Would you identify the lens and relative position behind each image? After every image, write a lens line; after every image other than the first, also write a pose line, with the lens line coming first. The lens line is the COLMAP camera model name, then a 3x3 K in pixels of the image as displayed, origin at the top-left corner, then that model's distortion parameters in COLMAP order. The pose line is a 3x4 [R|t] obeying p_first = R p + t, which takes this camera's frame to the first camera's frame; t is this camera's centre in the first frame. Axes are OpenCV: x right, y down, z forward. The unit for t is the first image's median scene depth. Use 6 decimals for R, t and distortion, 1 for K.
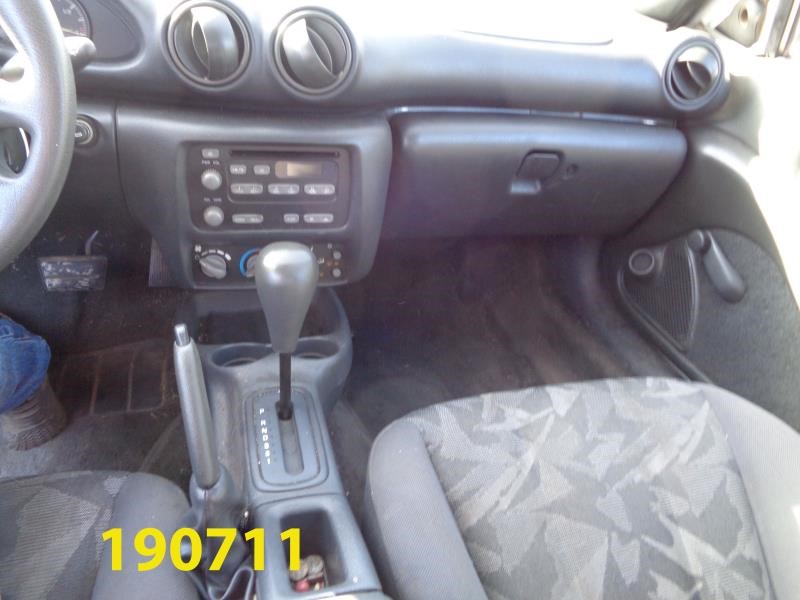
lens RADIAL K [[623.5, 0, 400.1], [0, 623.5, 306.2], [0, 0, 1]] dist [0.025326, -0.011786]
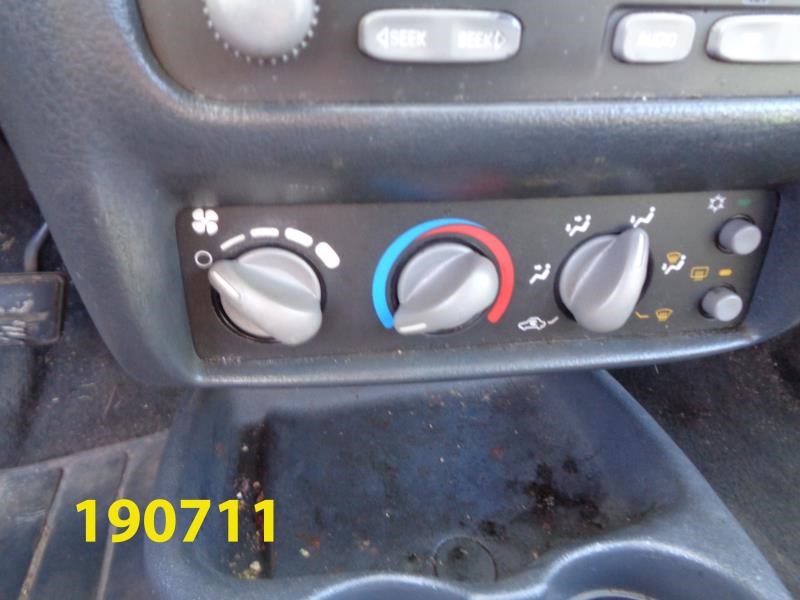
lens RADIAL K [[623.5, 0, 397.9], [0, 623.5, 298.7], [0, 0, 1]] dist [0.025326, -0.011786]
pose [[0.993418, -0.019705, -0.112839, -0.226229], [0.015399, 0.999124, -0.038899, -0.052845], [0.113506, 0.036906, 0.992852, 0.779283]]
